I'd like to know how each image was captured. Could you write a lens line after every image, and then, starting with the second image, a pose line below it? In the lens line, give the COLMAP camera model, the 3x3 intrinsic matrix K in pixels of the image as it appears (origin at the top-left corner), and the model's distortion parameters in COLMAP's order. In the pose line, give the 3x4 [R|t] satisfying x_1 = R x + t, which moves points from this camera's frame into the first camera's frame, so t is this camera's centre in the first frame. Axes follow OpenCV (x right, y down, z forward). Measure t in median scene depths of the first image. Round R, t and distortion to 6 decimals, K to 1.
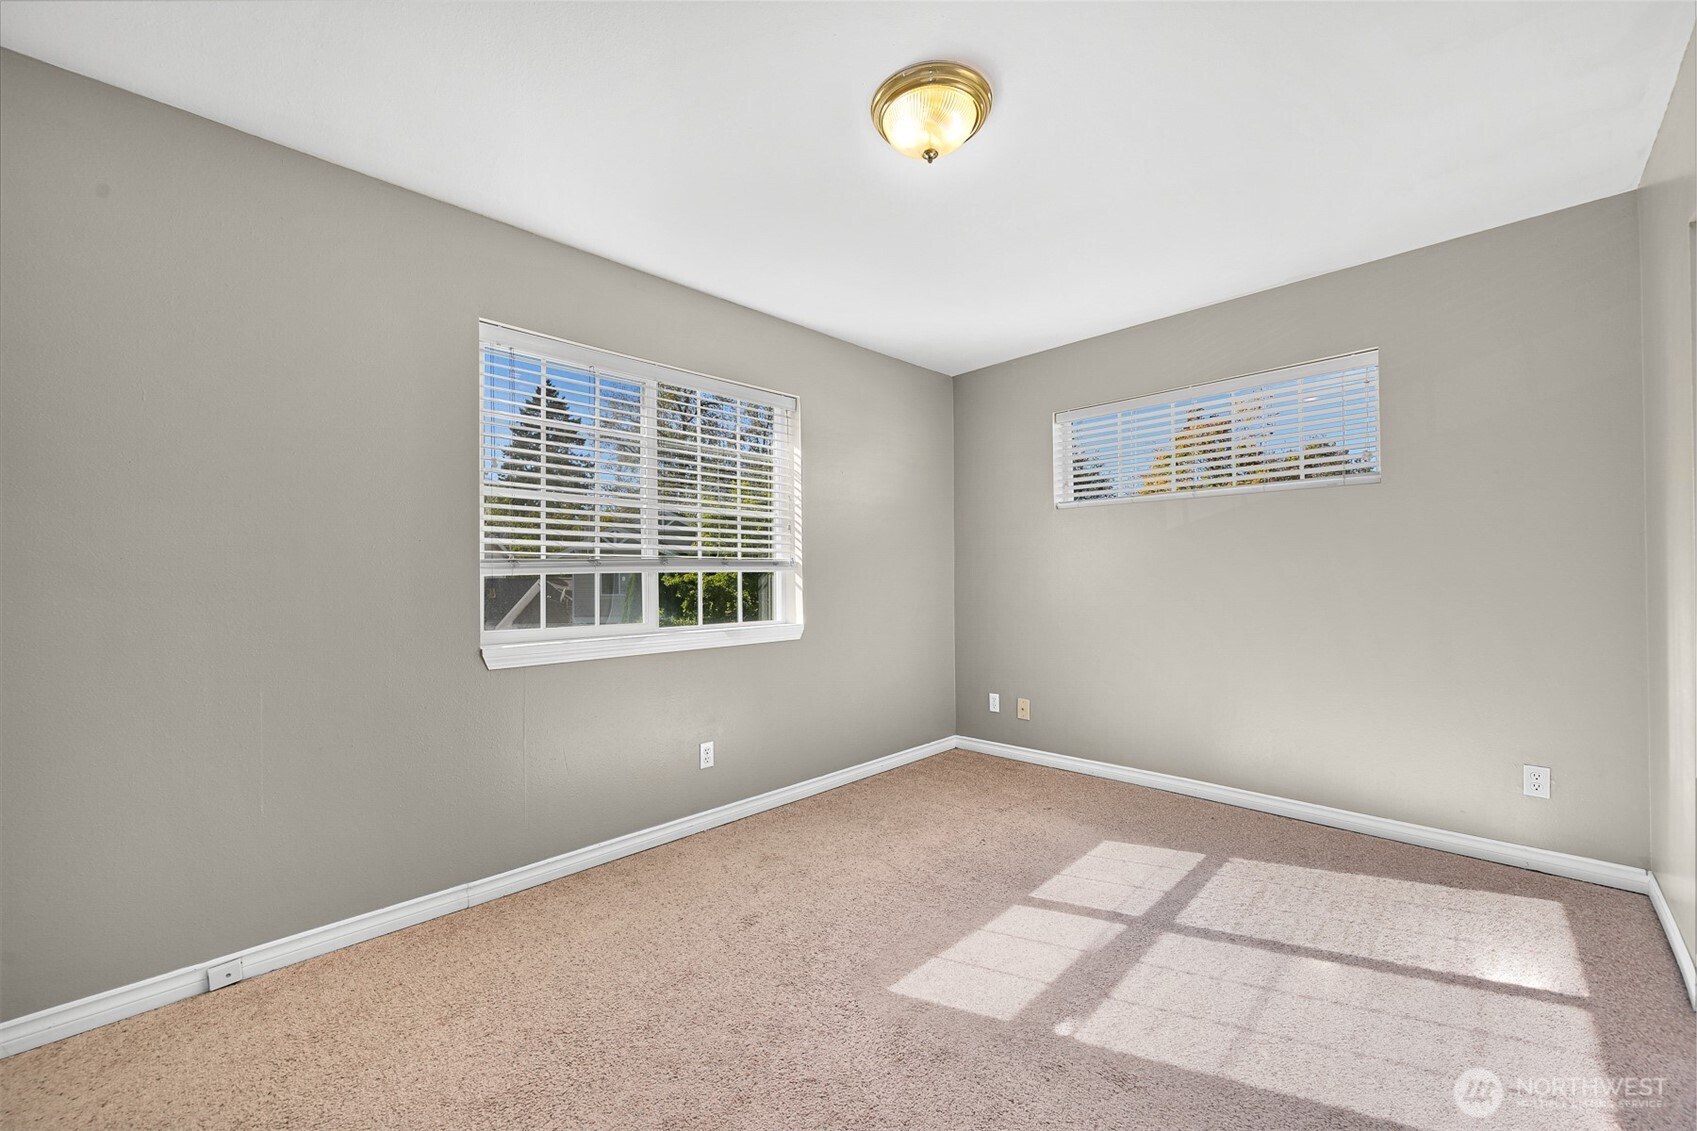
lens RADIAL K [[667.3, 0, 855.9], [0, 667.3, 569.3], [0, 0, 1]] dist [0.000297, -0.000059]
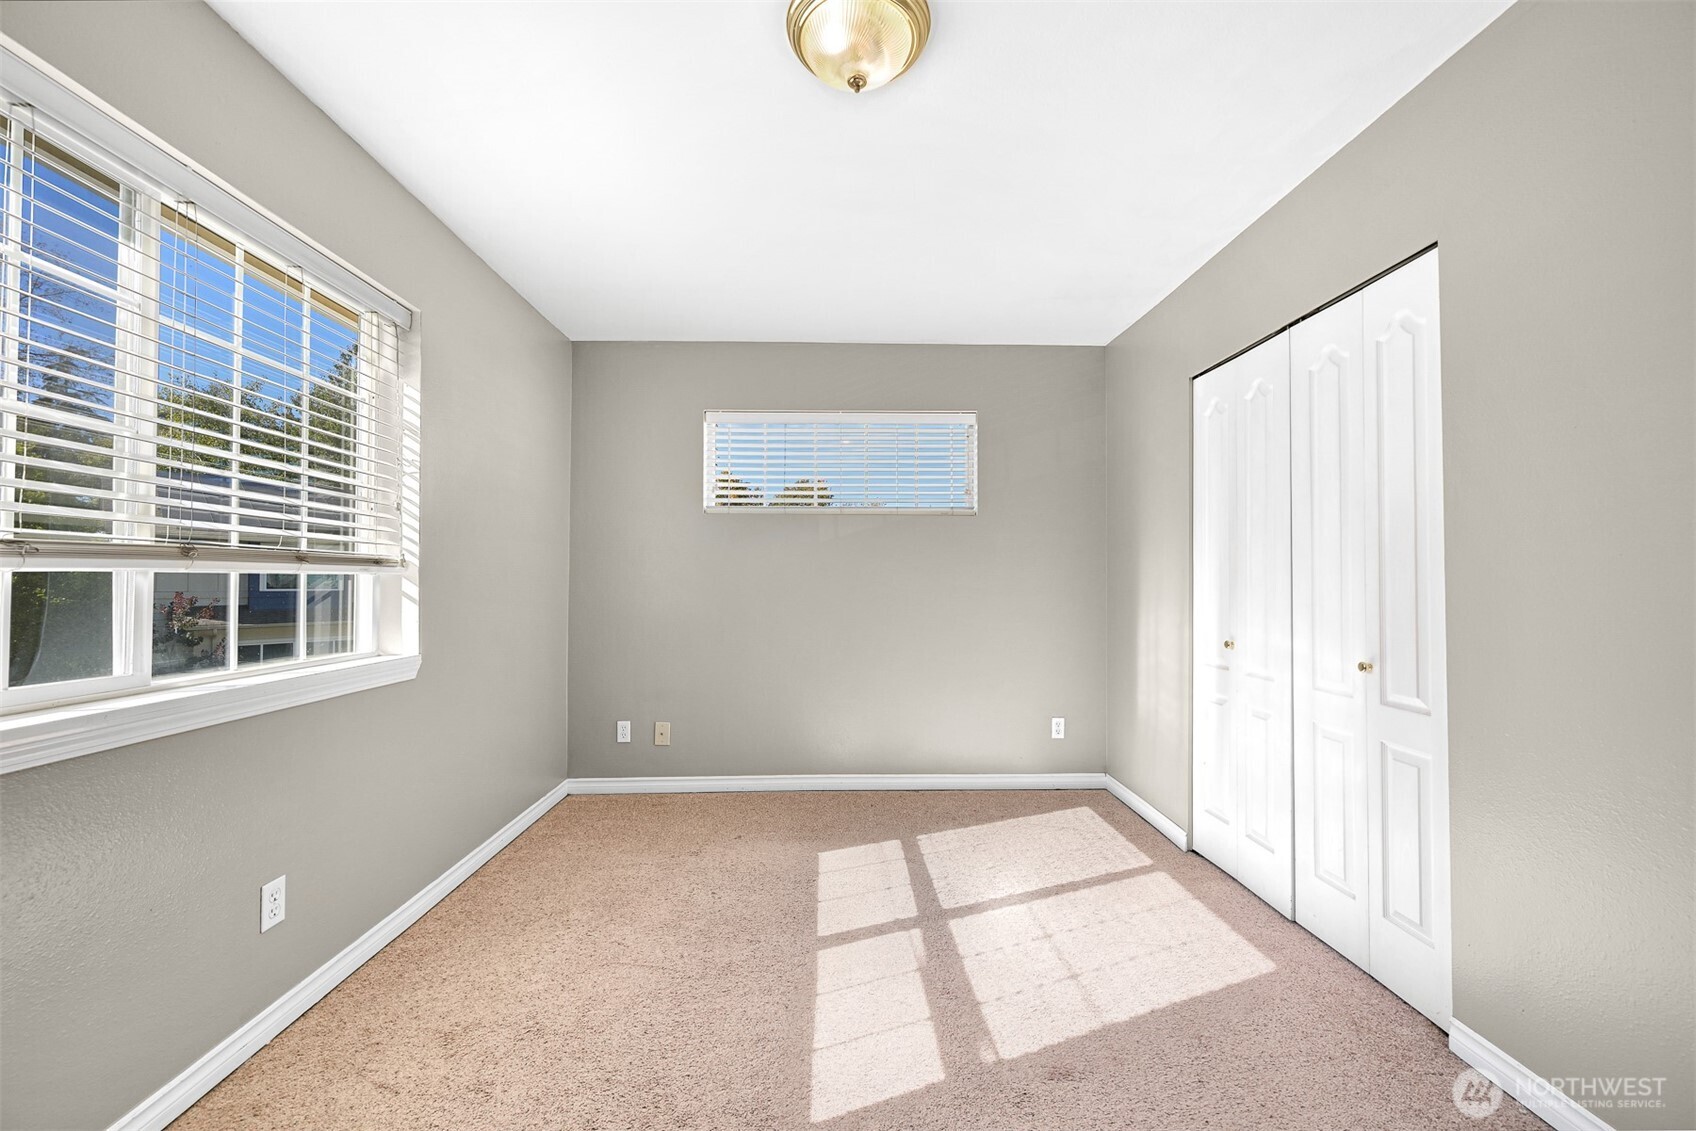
lens RADIAL K [[666.9, 0, 855.4], [0, 666.9, 569.3], [0, 0, 1]] dist [0.000297, -0.000059]
pose [[0.685628, 0.024836, 0.727529, -0.291490], [-0.015452, 0.999689, -0.019565, 0.004216], [-0.727788, 0.002173, 0.685798, 0.257816]]
